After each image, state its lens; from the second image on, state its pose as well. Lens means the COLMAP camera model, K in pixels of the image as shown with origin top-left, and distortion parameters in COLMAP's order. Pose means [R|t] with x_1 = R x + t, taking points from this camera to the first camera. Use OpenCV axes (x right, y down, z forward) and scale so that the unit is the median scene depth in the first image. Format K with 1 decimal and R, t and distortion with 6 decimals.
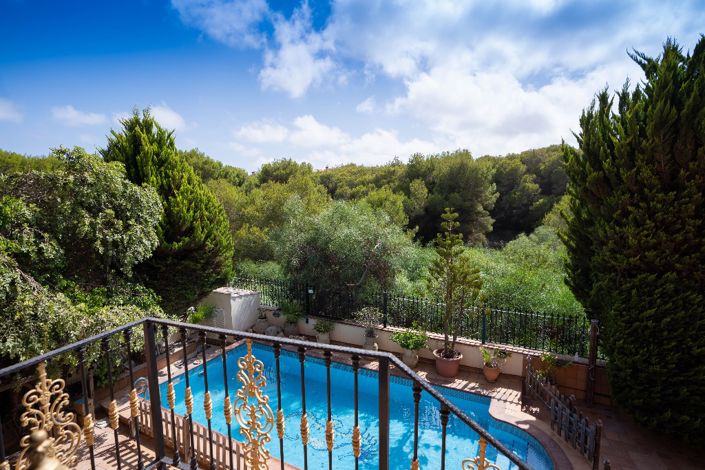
lens RADIAL K [[347.7, 0, 349.9], [0, 347.7, 235.9], [0, 0, 1]] dist [-0.056839, 0.029100]
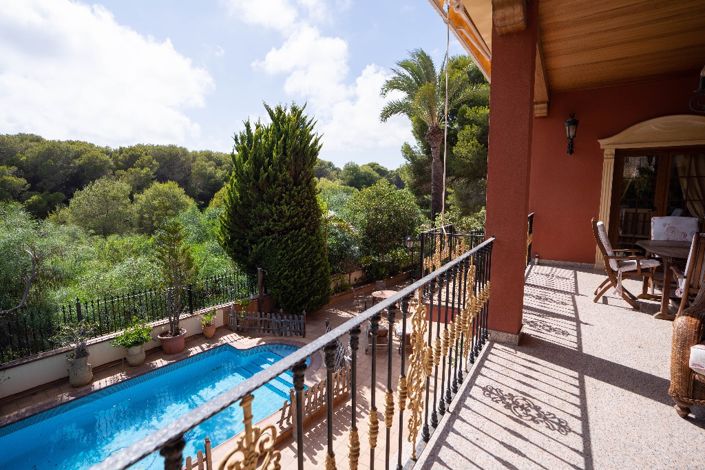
lens RADIAL K [[347.7, 0, 349.9], [0, 347.7, 235.9], [0, 0, 1]] dist [-0.056839, 0.029100]
pose [[0.232149, -0.123702, 0.964782, -0.461217], [0.113520, 0.988548, 0.099434, -0.006062], [-0.966033, 0.086438, 0.243532, 0.127823]]
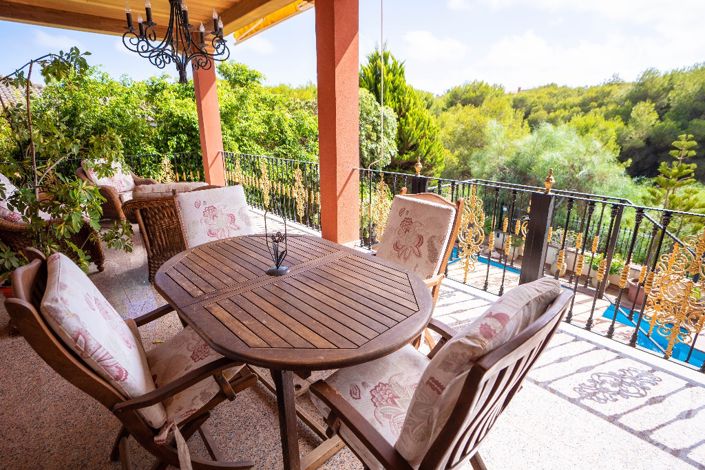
lens RADIAL K [[346.1, 0, 350.3], [0, 346.1, 234.4], [0, 0, 1]] dist [-0.052621, 0.024699]
pose [[0.883936, 0.153918, -0.441550, -0.045902], [-0.060347, 0.973927, 0.218689, 0.024253], [0.463698, -0.166660, 0.870177, -0.165441]]
